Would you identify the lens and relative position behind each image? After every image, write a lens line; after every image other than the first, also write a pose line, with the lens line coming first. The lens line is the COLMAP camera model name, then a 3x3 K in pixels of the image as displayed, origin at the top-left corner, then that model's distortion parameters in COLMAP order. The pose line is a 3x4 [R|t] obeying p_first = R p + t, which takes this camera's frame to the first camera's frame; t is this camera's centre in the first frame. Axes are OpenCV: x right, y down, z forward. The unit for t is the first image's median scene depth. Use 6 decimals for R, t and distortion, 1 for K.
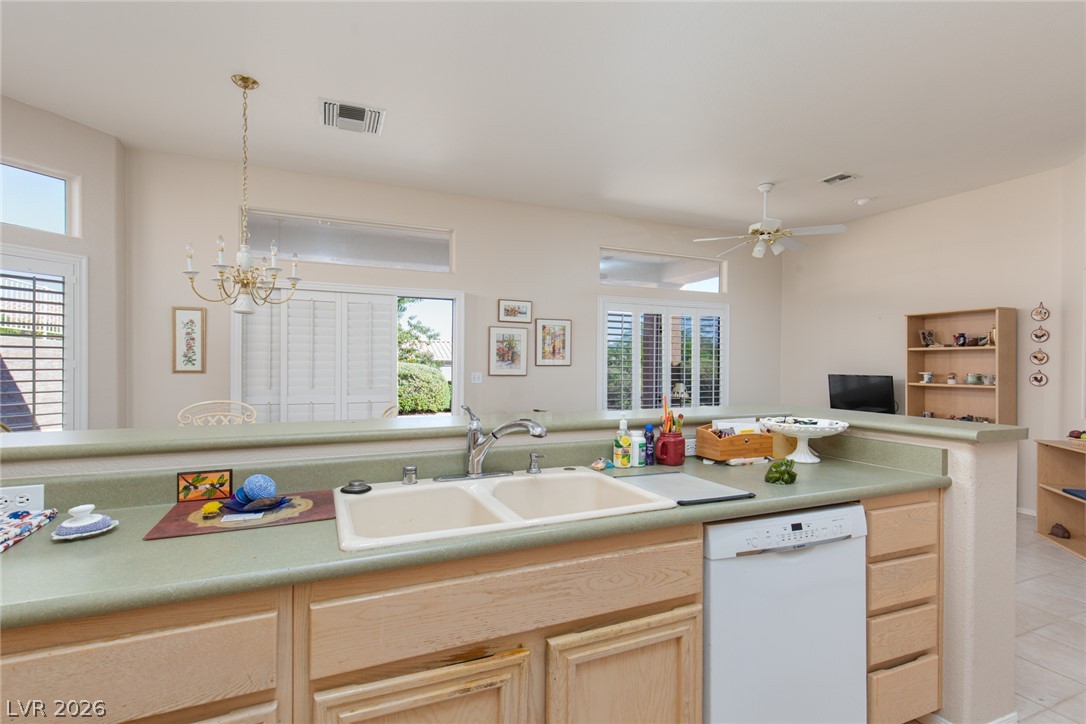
lens RADIAL K [[461.3, 0, 592.2], [0, 461.3, 367.5], [0, 0, 1]] dist [0.023376, 0.000022]
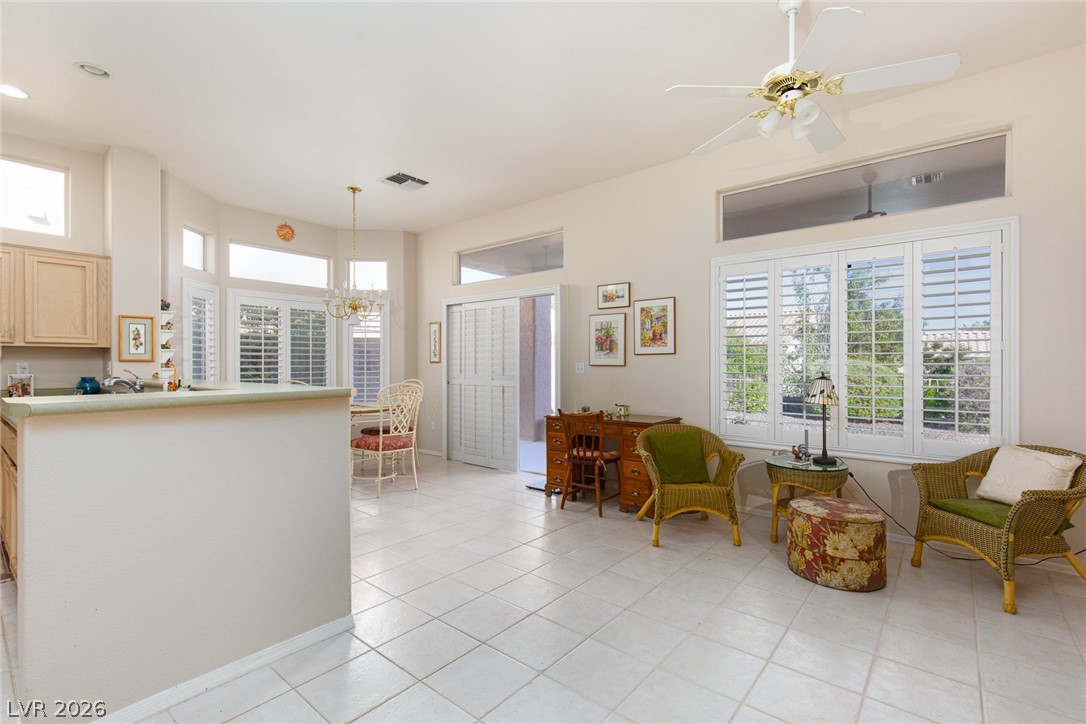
lens RADIAL K [[489.5, 0, 536.7], [0, 489.5, 363.5], [0, 0, 1]] dist [0.001264, -0.000127]
pose [[0.470729, -0.003408, -0.882271, 0.761604], [0.002945, 0.999993, -0.002292, 0.017994], [0.882273, -0.001520, 0.470735, 0.495424]]
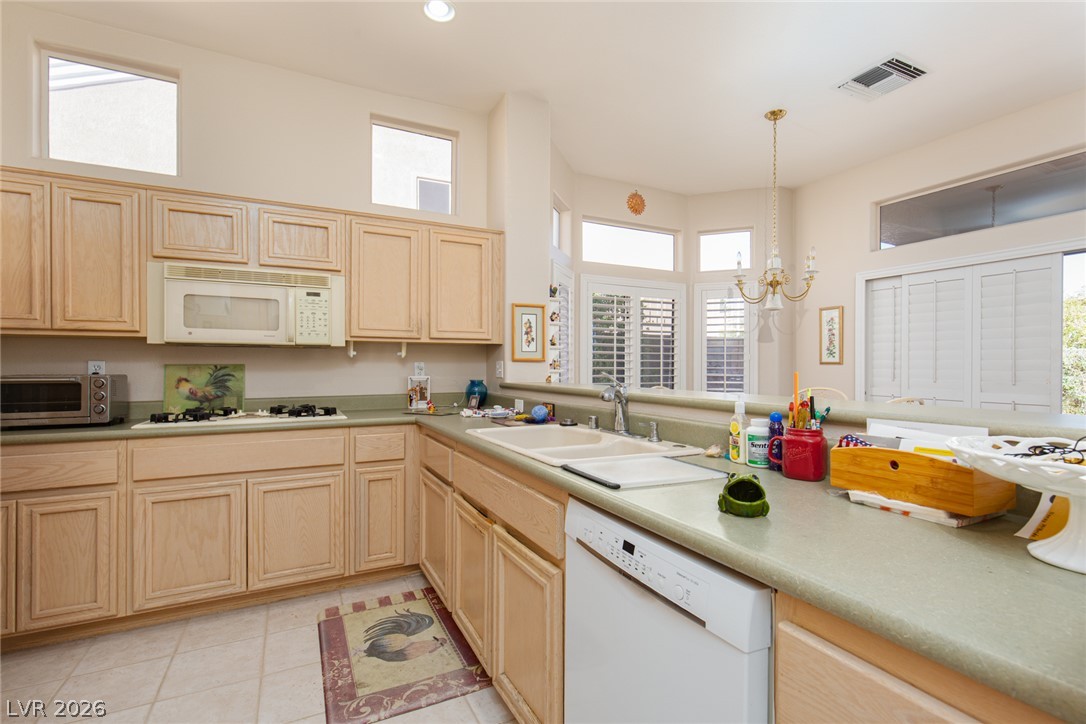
lens RADIAL K [[490.6, 0, 544.7], [0, 490.6, 364.7], [0, 0, 1]] dist [0.003255, 0.000062]
pose [[0.086171, -0.004244, -0.996271, 0.268989], [-0.001132, 0.999990, -0.004357, 0.017915], [0.996280, 0.001504, 0.086165, 0.190098]]
